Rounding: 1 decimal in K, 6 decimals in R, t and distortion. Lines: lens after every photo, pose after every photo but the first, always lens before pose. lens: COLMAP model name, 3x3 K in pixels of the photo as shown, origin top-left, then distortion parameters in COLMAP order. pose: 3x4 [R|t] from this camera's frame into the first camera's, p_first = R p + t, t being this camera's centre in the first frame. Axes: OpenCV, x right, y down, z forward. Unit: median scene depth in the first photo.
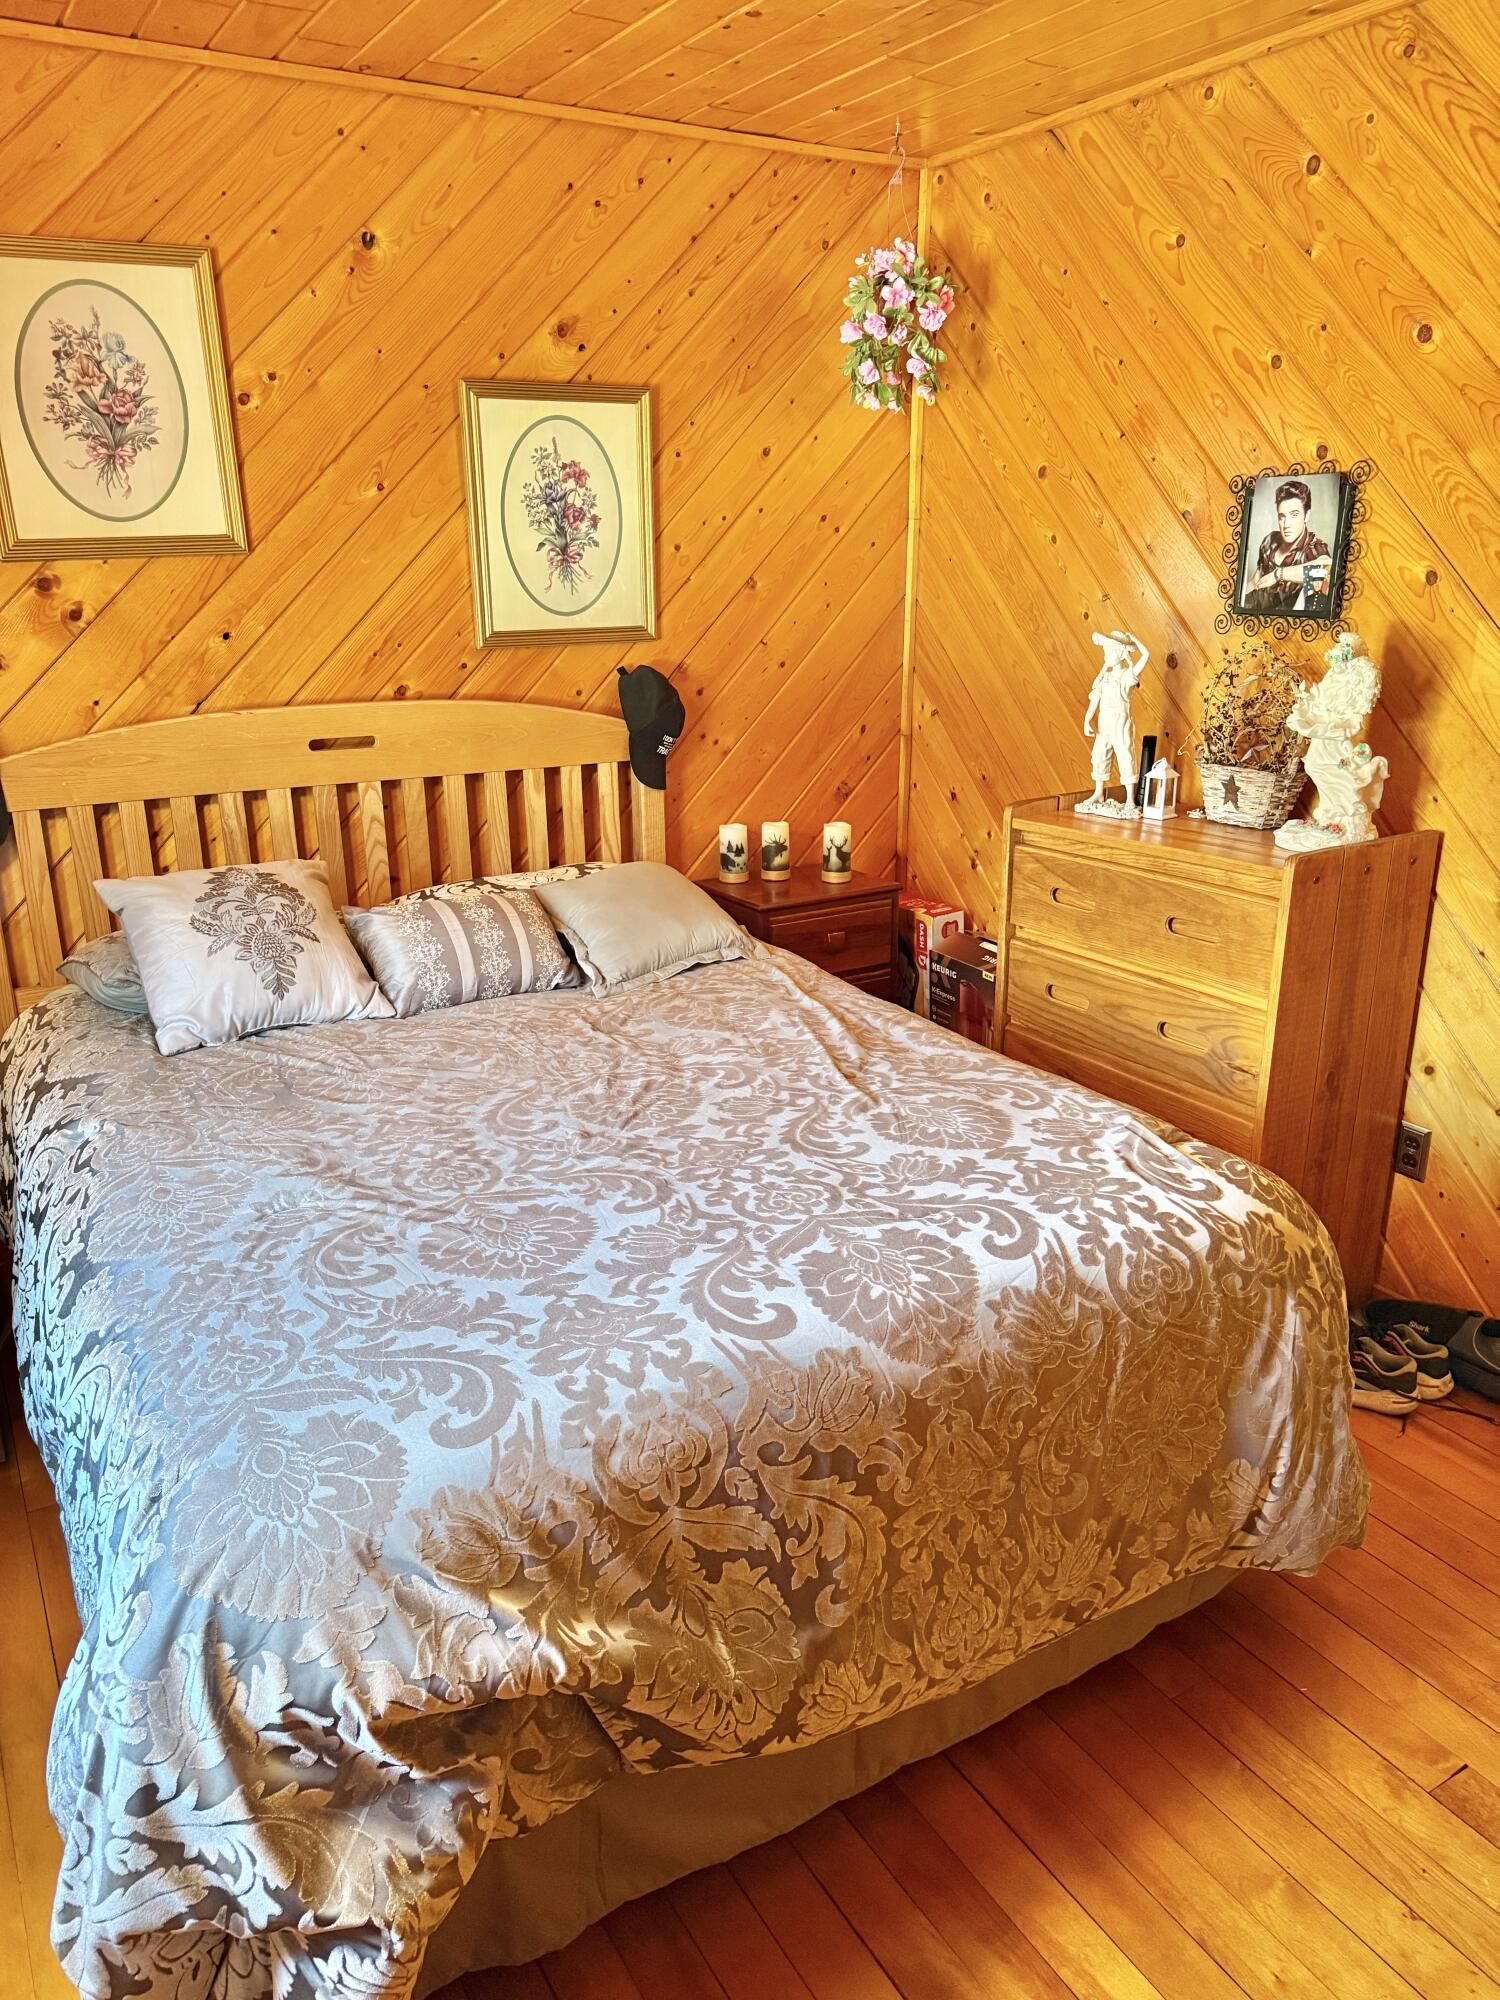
lens RADIAL K [[1420.1, 0, 750.0], [0, 1420.1, 1000.0], [0, 0, 1]] dist [-0.000231, -0.010501]
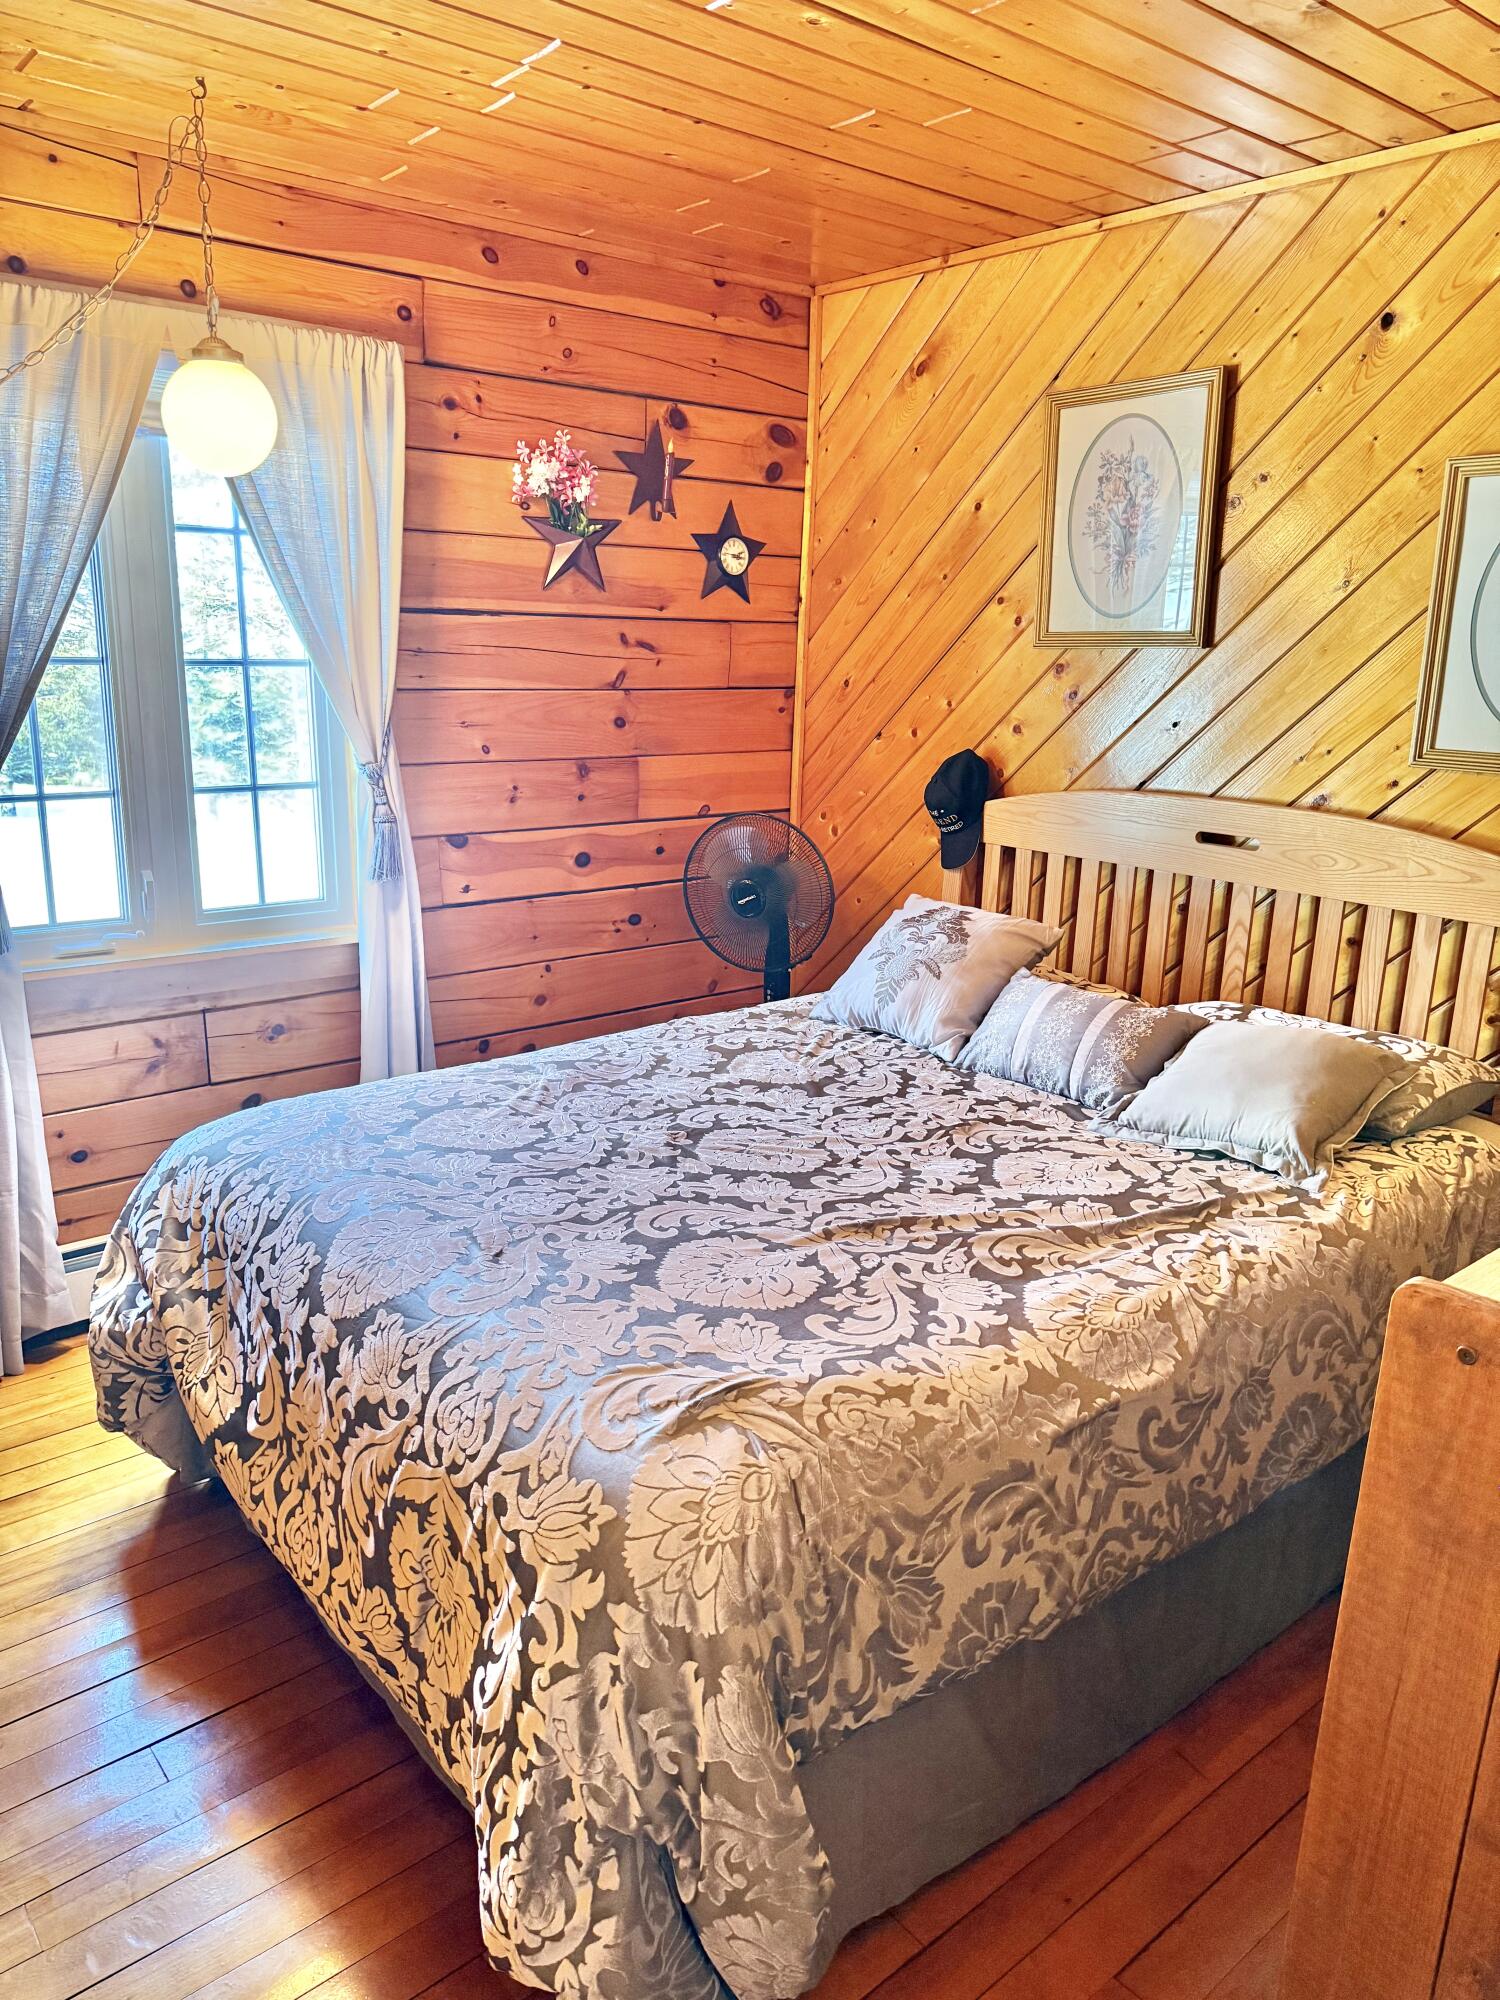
lens RADIAL K [[1420.1, 0, 750.0], [0, 1420.1, 1000.0], [0, 0, 1]] dist [-0.000231, -0.010501]
pose [[0.147062, 0.261040, -0.954060, 0.808719], [-0.323594, 0.924168, 0.202981, -0.219628], [0.934698, 0.278877, 0.220381, 0.648006]]
